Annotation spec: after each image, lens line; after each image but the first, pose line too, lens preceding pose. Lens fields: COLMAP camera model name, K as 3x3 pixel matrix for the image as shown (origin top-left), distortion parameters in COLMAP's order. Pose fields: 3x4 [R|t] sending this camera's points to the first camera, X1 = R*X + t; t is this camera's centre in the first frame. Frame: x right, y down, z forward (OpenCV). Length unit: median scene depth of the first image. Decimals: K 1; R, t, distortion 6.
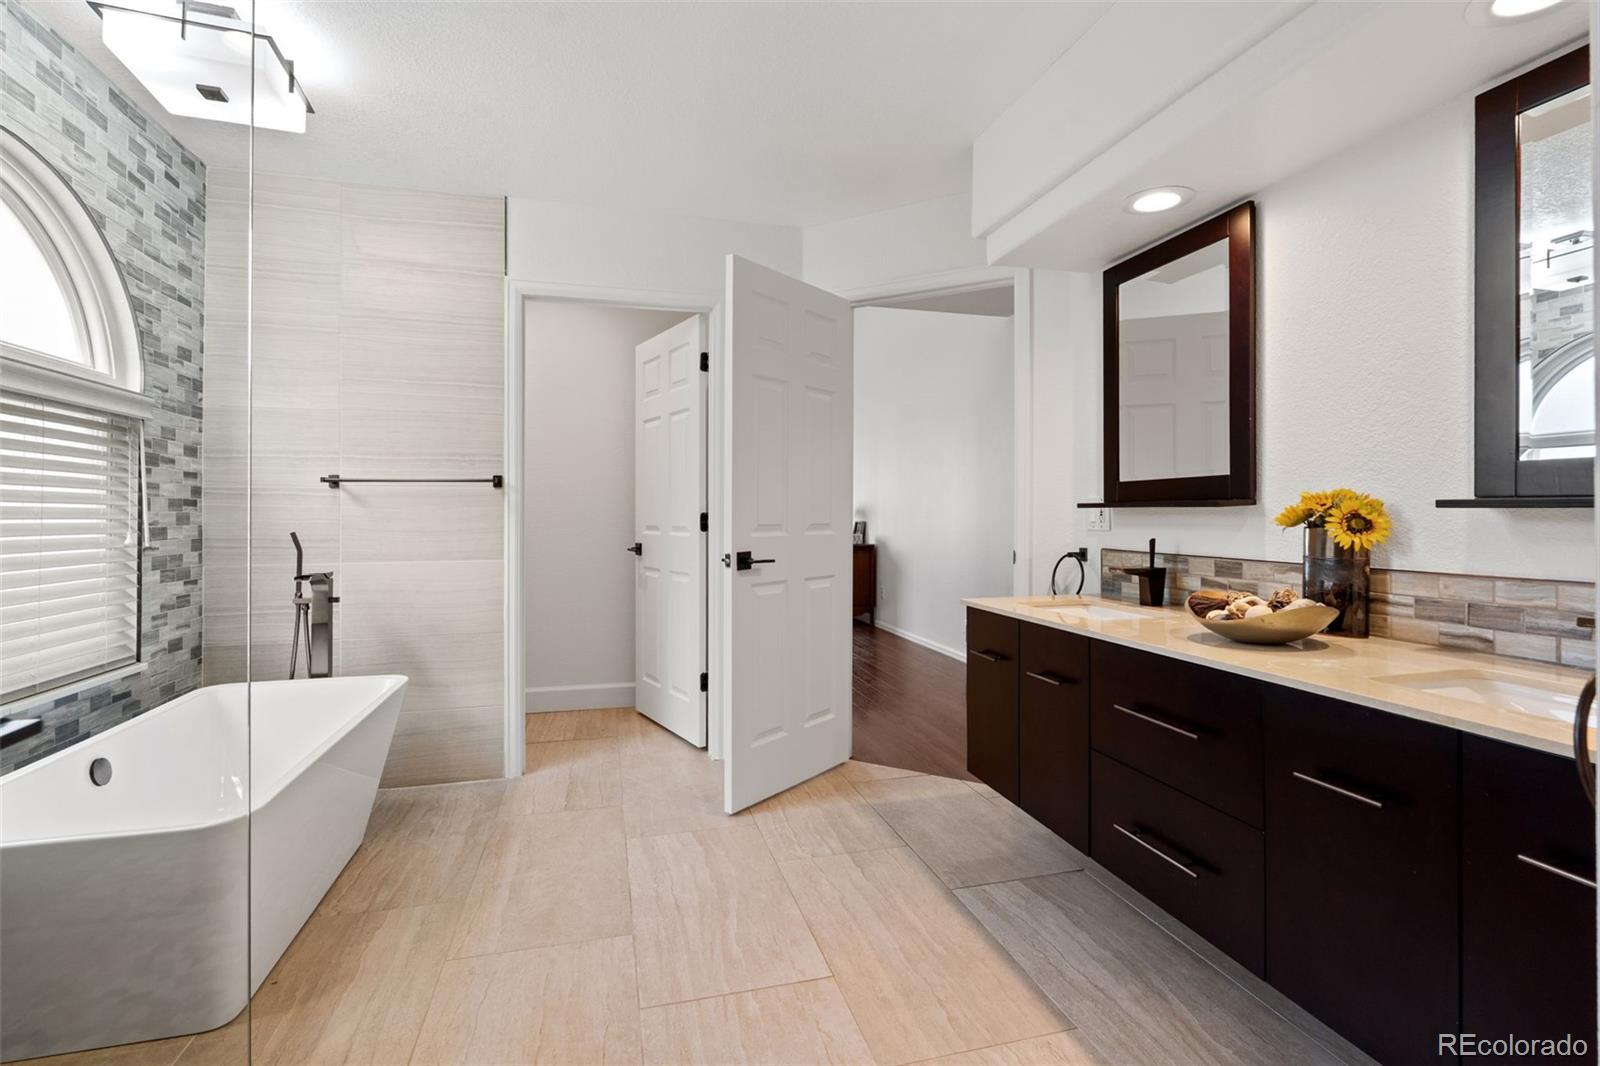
lens RADIAL K [[747.4, 0, 803.9], [0, 747.4, 515.0], [0, 0, 1]] dist [-0.000663, 0.000149]
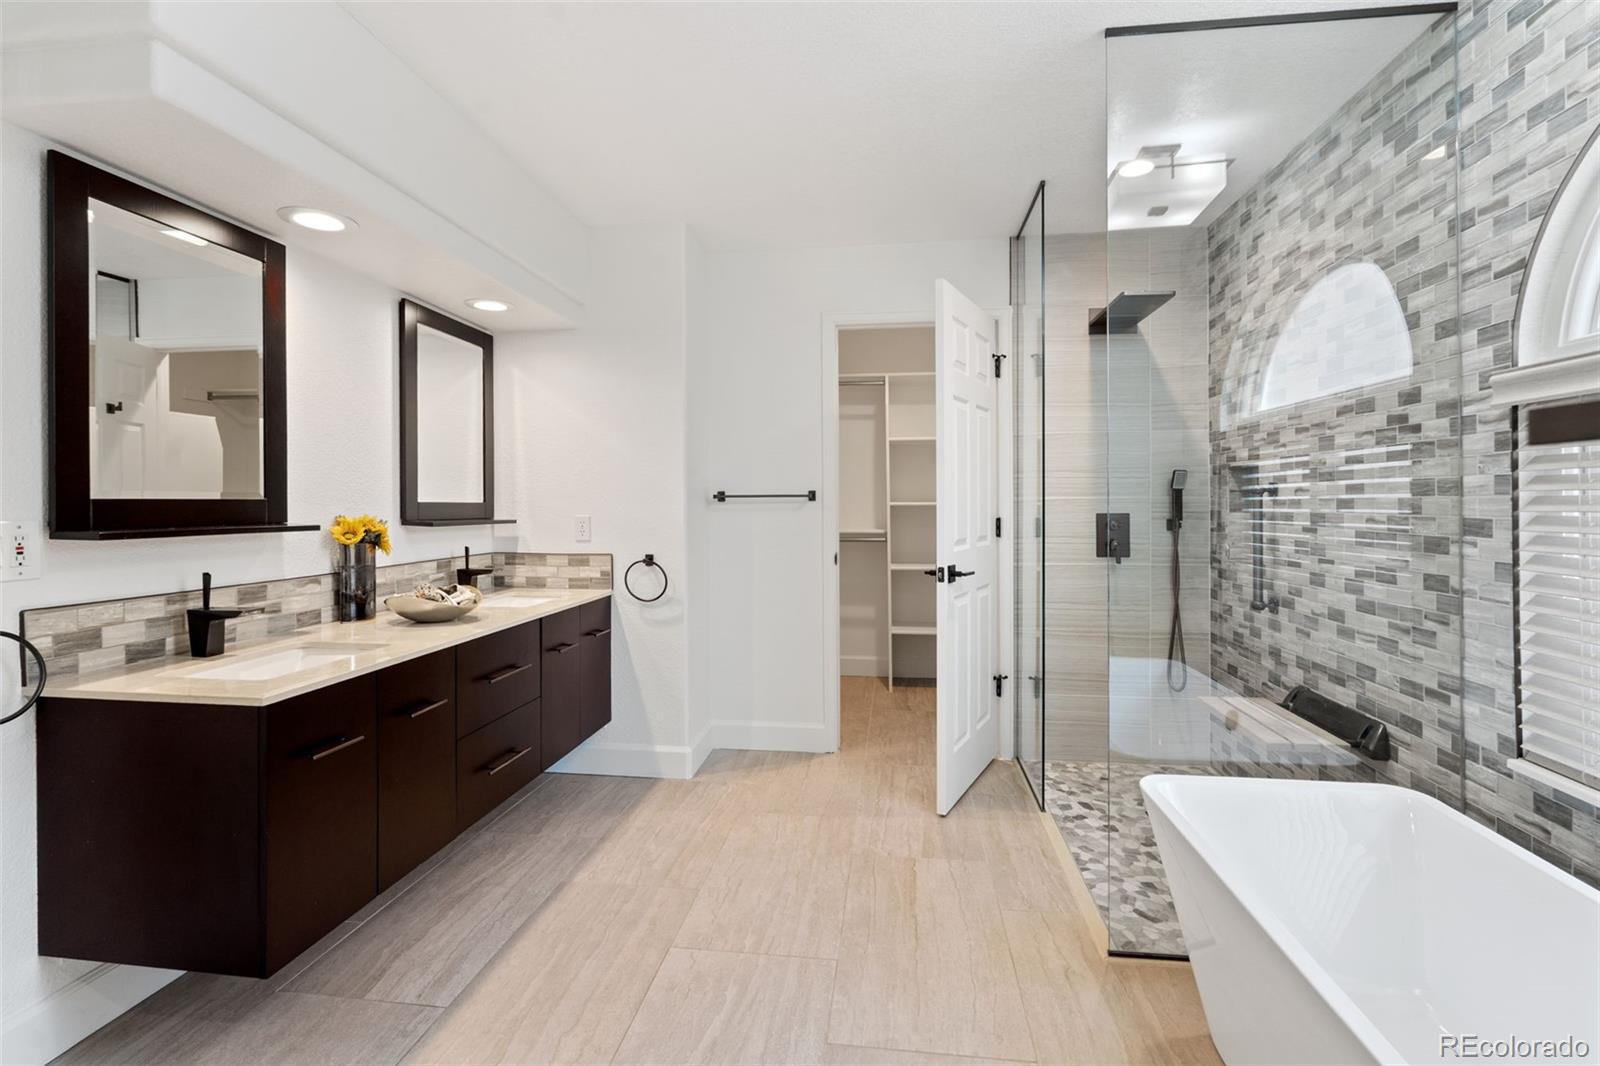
lens RADIAL K [[737.6, 0, 805.8], [0, 737.6, 504.7], [0, 0, 1]] dist [0.000140, 0.000307]
pose [[-0.924707, 0.000713, 0.380680, -0.507940], [0.002982, 0.999981, 0.005370, -0.051809], [-0.380669, 0.006101, -0.924691, 1.718633]]
